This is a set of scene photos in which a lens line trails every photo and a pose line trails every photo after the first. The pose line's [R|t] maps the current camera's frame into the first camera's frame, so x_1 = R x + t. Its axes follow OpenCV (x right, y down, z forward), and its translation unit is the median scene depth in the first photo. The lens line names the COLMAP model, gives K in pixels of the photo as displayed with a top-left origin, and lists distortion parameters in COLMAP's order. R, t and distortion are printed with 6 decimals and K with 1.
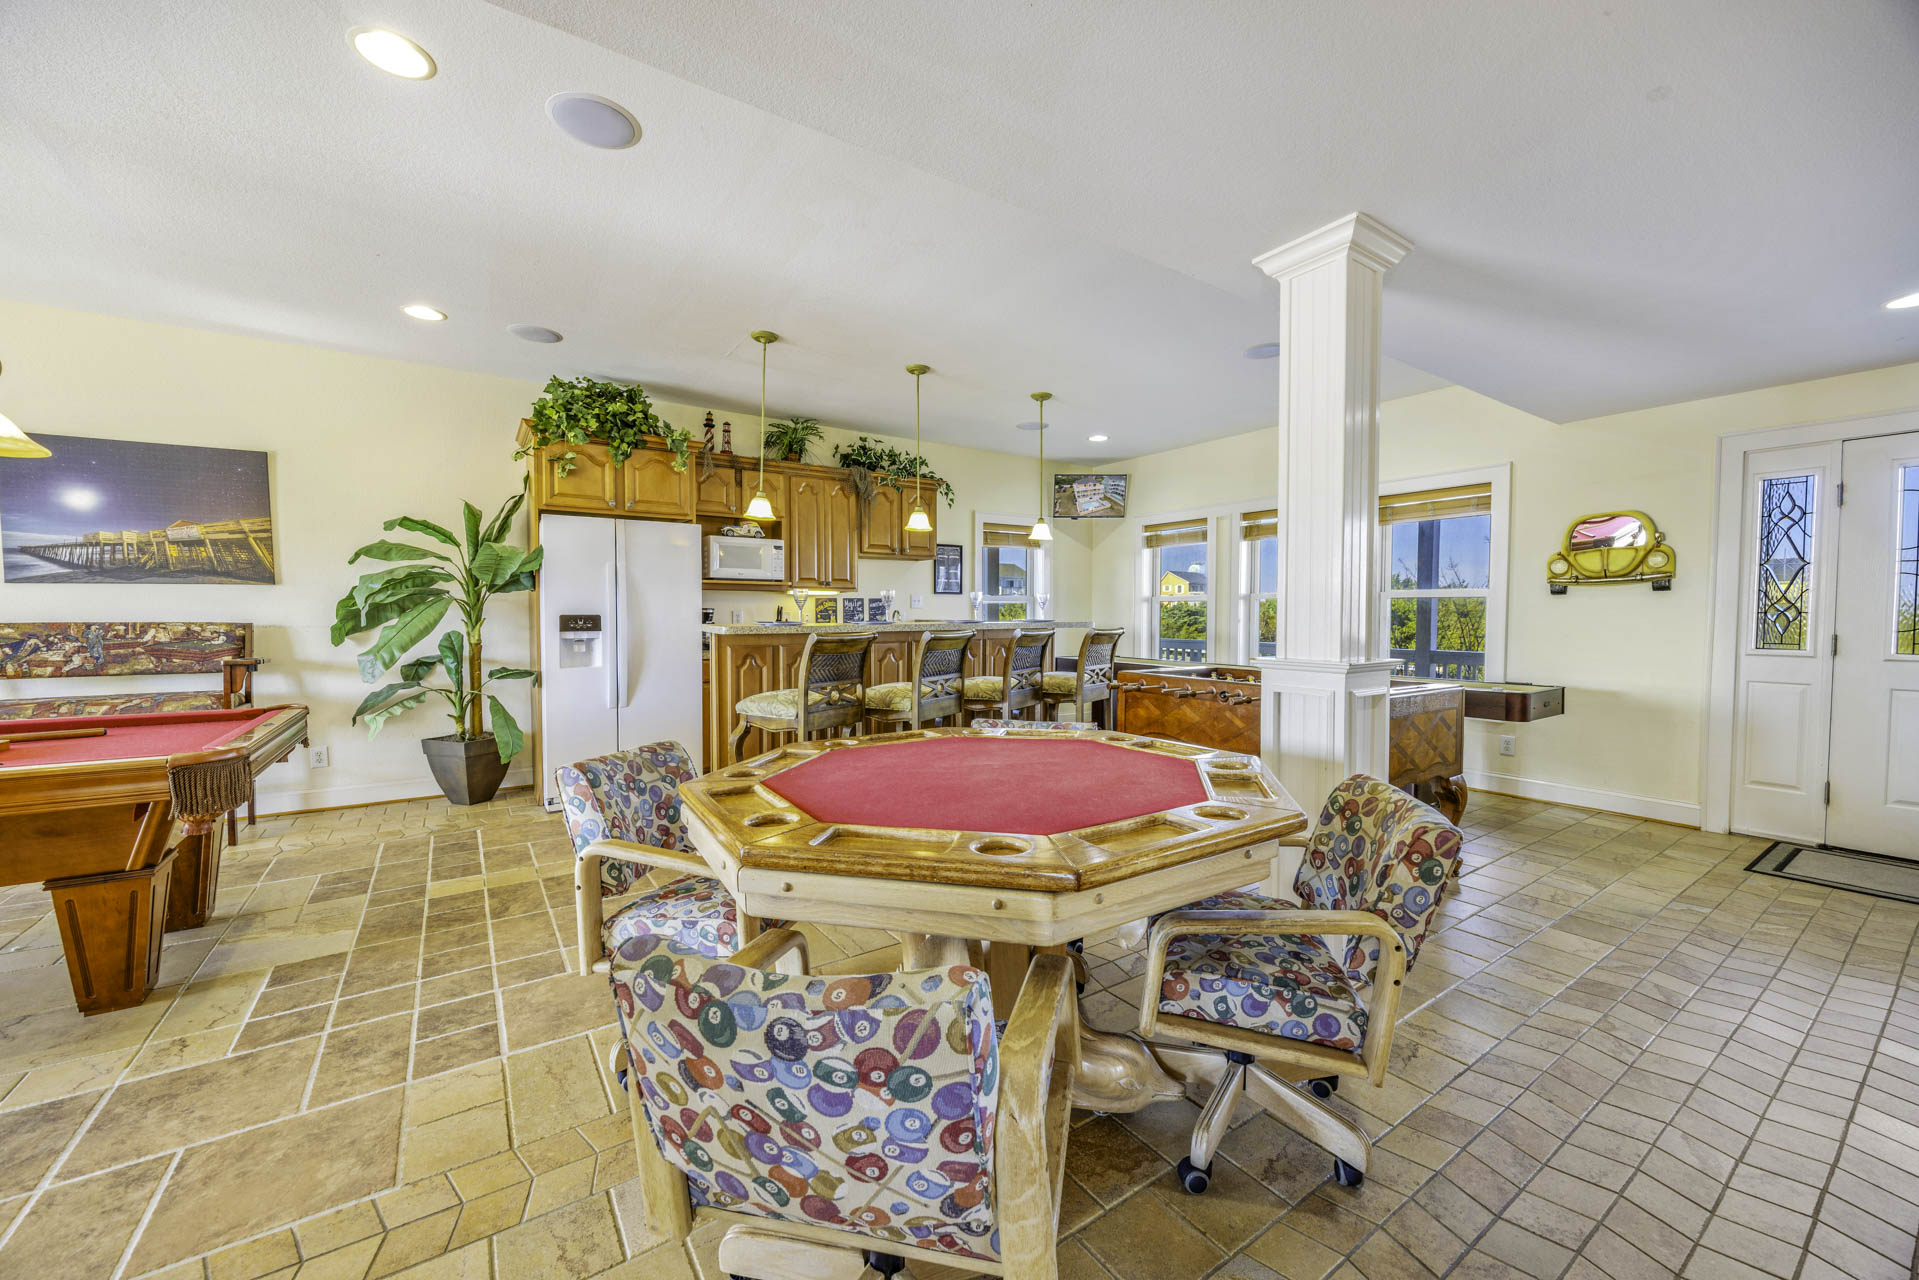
lens RADIAL K [[734.9, 0, 992.7], [0, 734.9, 588.1], [0, 0, 1]] dist [-0.001553, 0.000031]
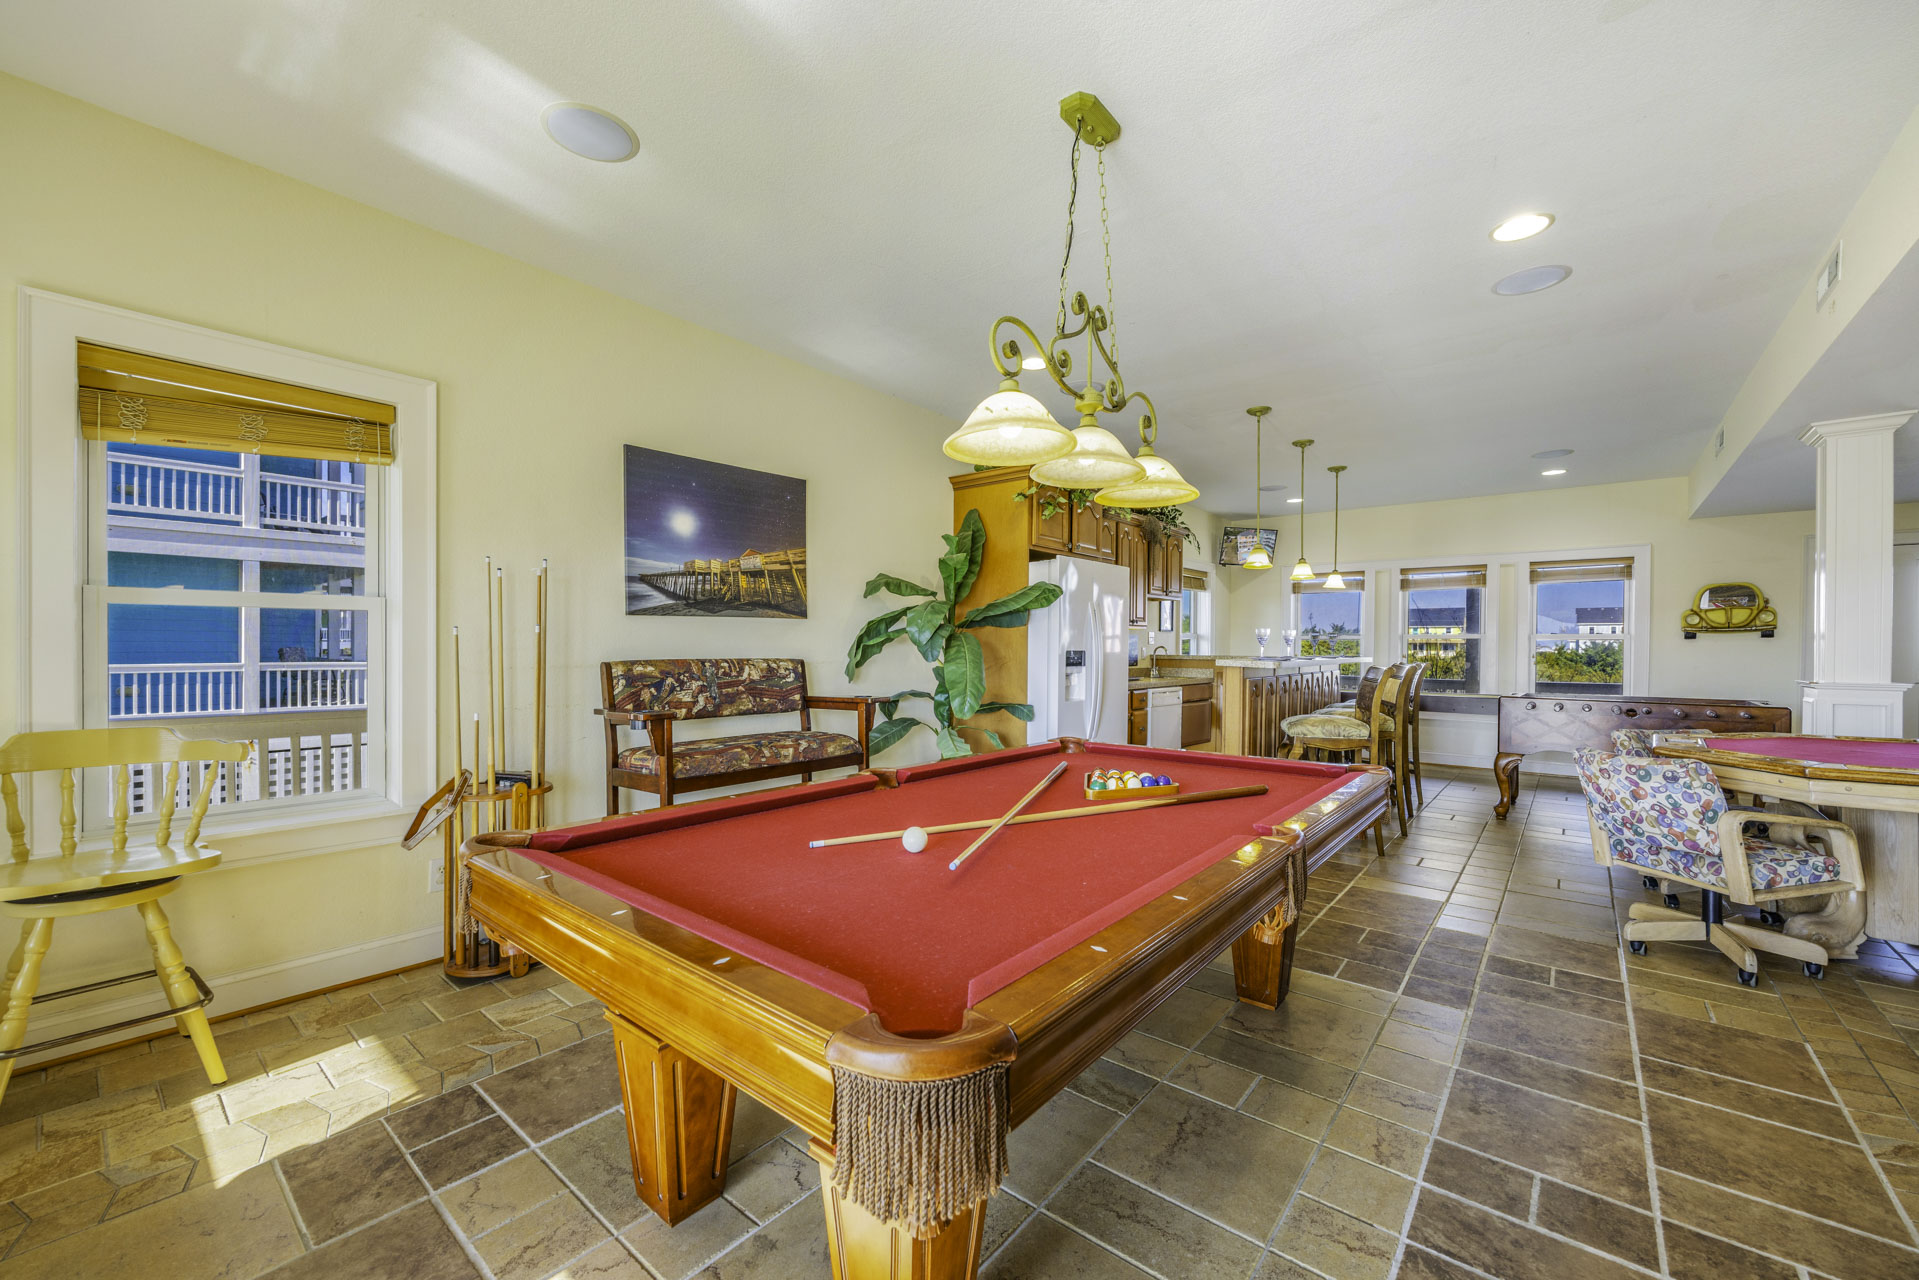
lens RADIAL K [[734.9, 0, 968.4], [0, 734.9, 629.0], [0, 0, 1]] dist [-0.001553, 0.000031]
pose [[0.960472, 0.011292, 0.278148, -1.128631], [-0.015075, 0.999821, 0.011466, -0.006230], [-0.277968, -0.015206, 0.960470, 0.026177]]
